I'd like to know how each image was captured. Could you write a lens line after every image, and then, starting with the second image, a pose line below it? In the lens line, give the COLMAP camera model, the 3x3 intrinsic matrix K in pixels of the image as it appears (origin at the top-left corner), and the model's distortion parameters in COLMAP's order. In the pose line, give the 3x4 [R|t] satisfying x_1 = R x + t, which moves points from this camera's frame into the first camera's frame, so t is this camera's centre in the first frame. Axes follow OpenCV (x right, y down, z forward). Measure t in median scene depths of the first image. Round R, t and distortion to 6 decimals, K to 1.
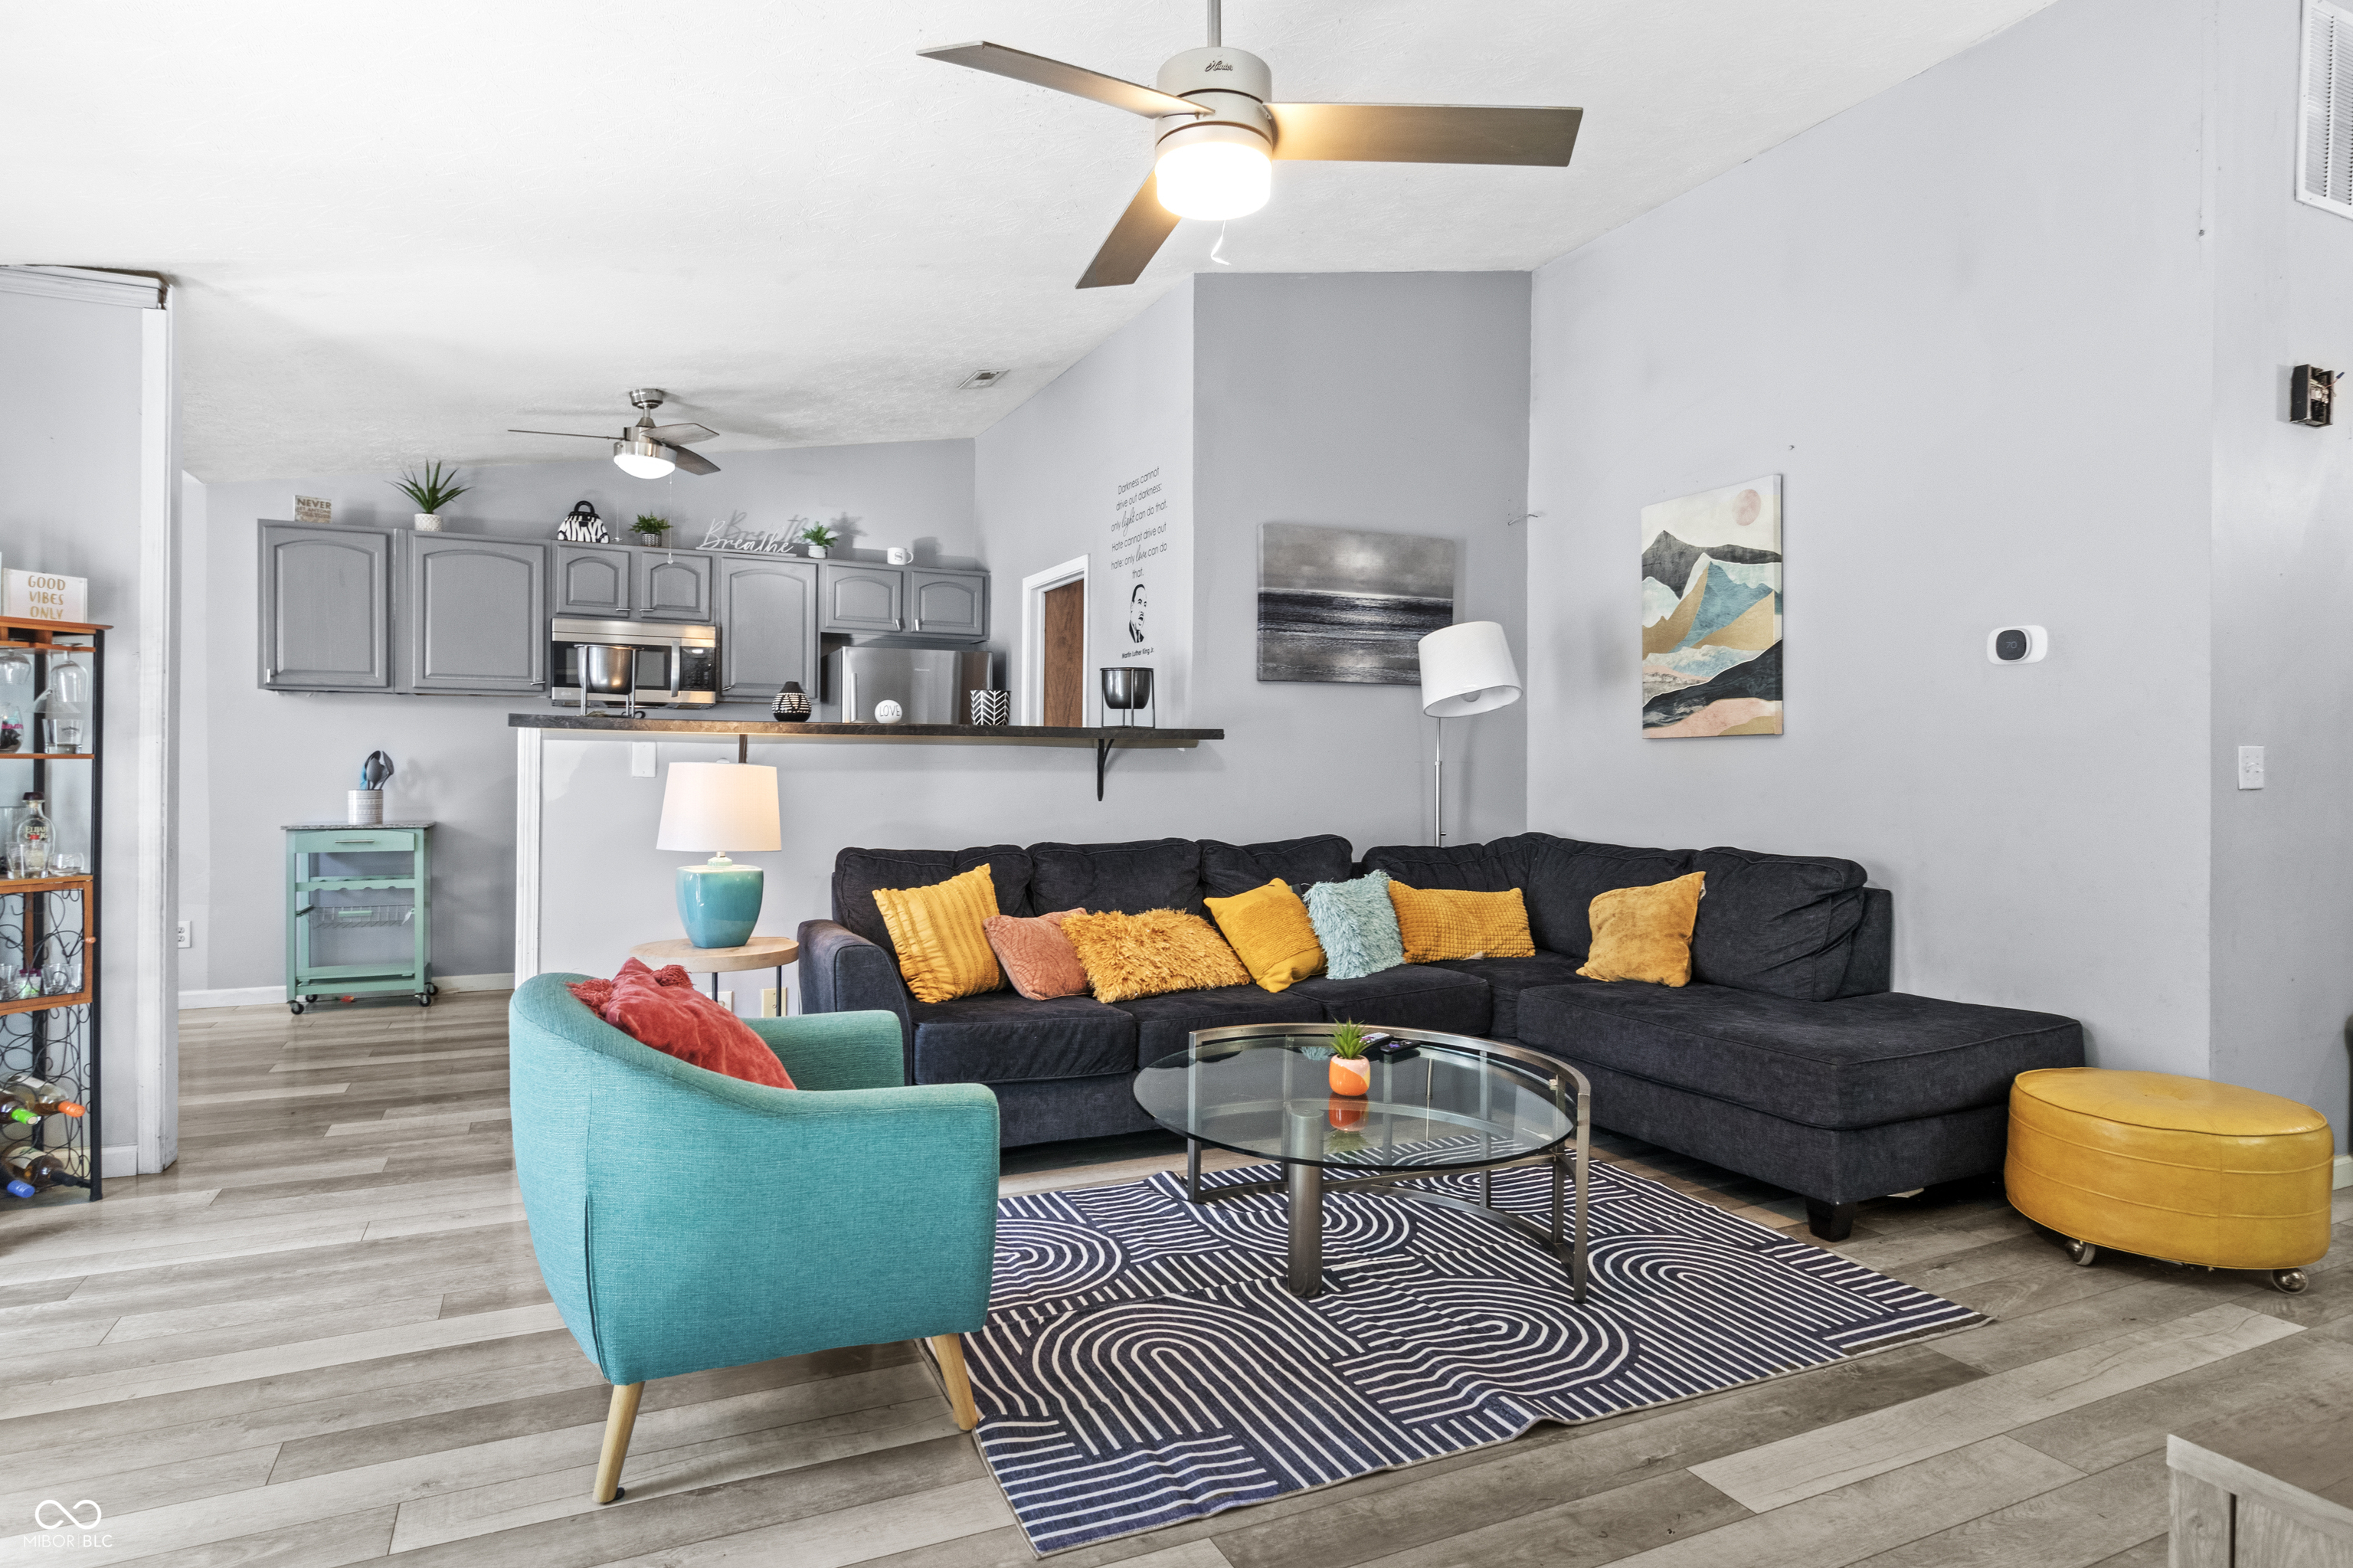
lens RADIAL K [[1275.2, 0, 1176.5], [0, 1275.2, 784.0], [0, 0, 1]] dist [0.000388, -0.000338]
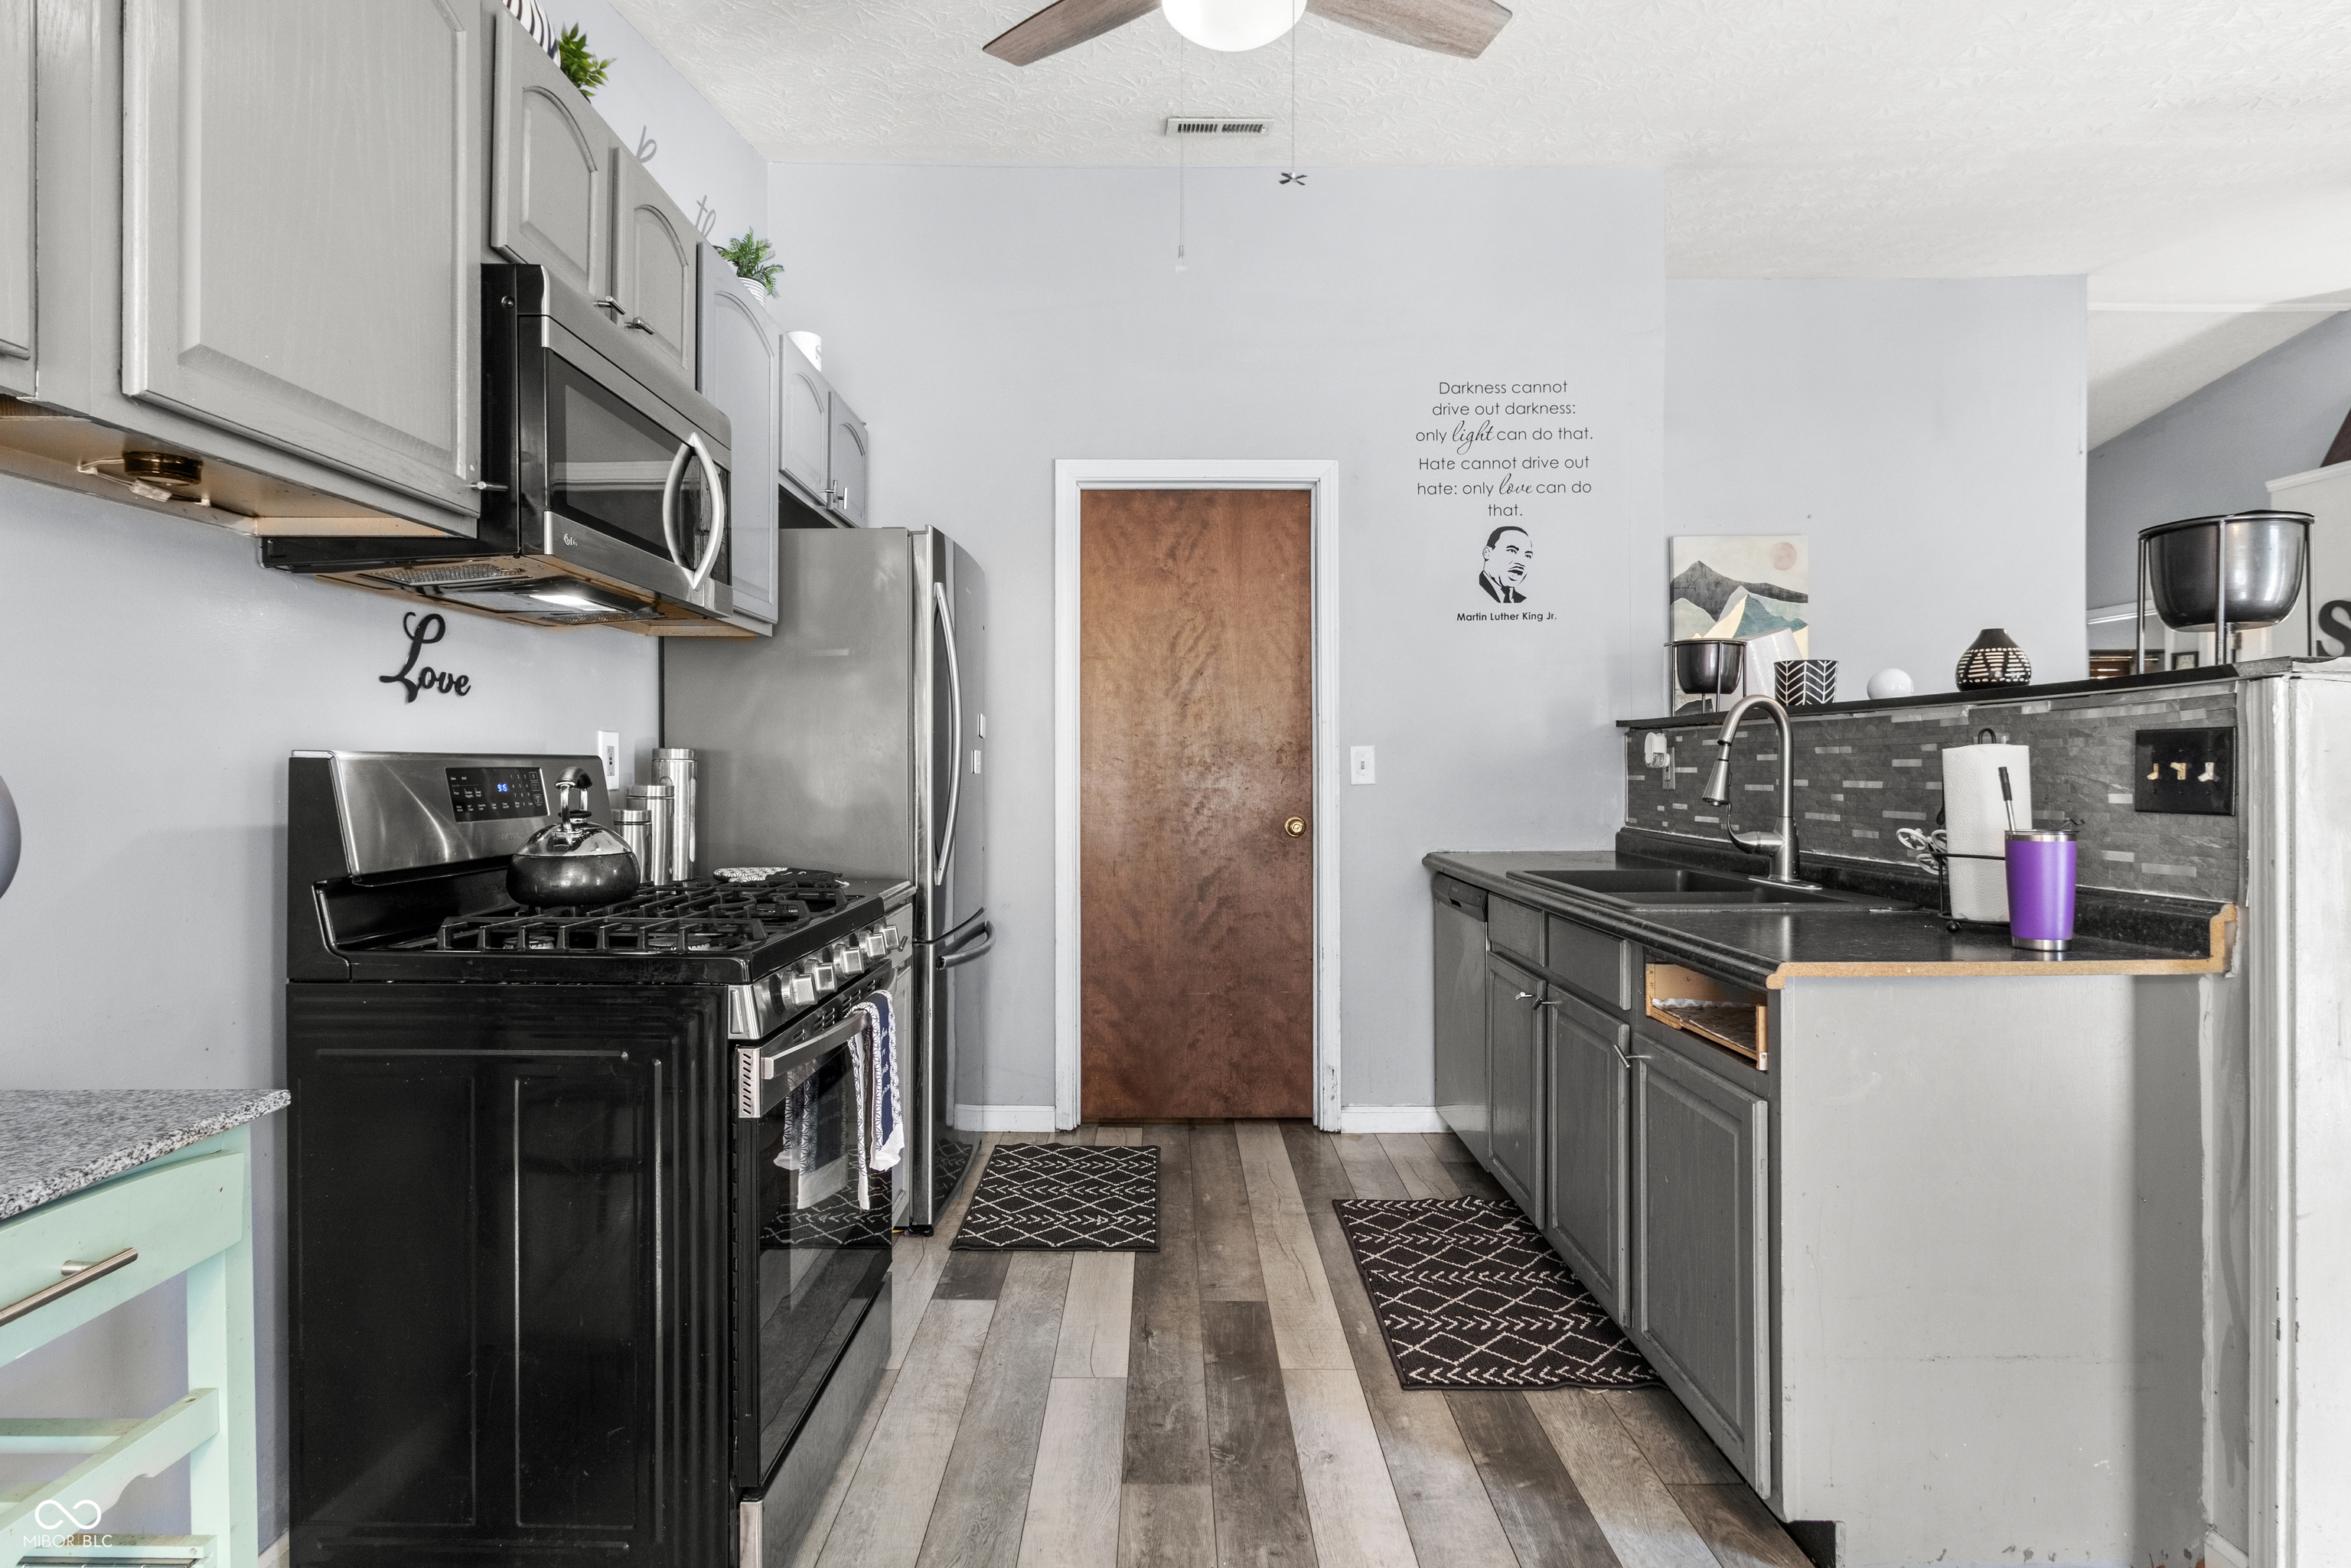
lens RADIAL K [[1206.8, 0, 1143.3], [0, 1206.8, 779.9], [0, 0, 1]] dist [-0.001773, -0.001292]
pose [[0.443401, -0.021849, 0.896057, -0.870664], [0.020333, 0.999691, 0.014315, -0.023667], [-0.896093, 0.011873, 0.443708, 0.993043]]
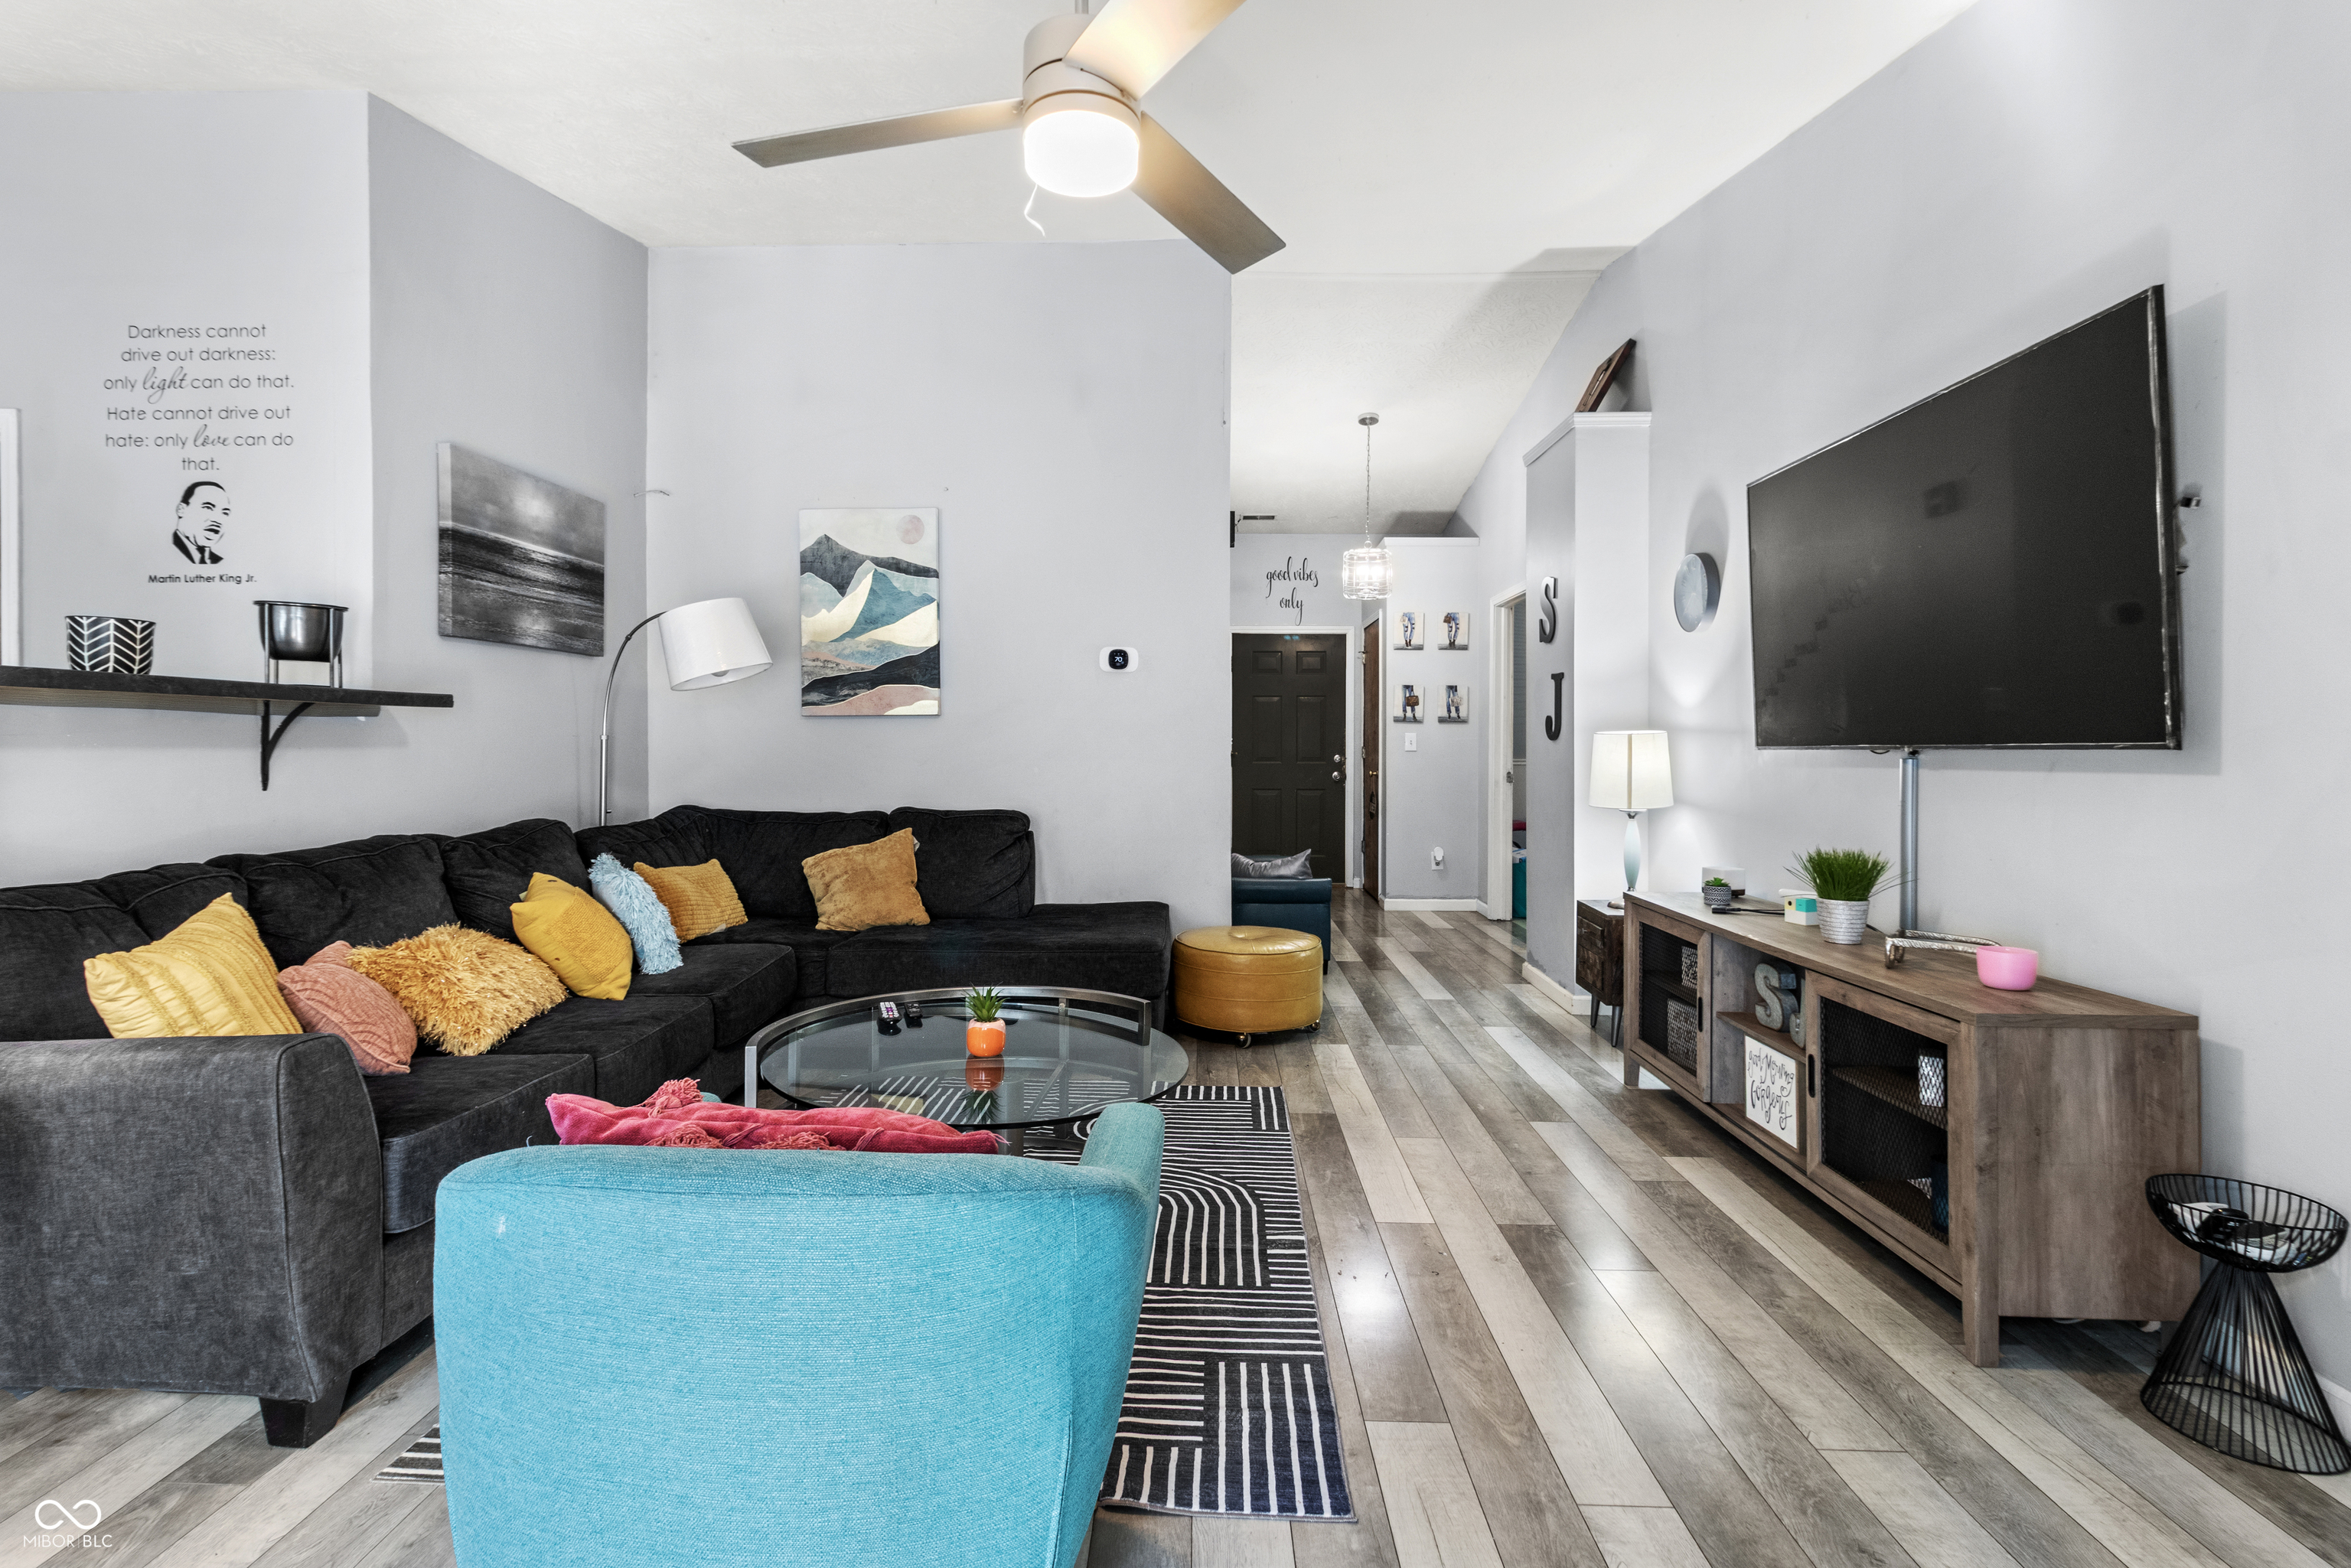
lens RADIAL K [[1102.8, 0, 1170.6], [0, 1102.8, 757.6], [0, 0, 1]] dist [0.002350, -0.000096]
pose [[0.459600, -0.014525, 0.888007, -0.366157], [0.012806, 0.999871, 0.009727, -0.004393], [-0.888034, 0.006902, 0.459727, 0.278297]]
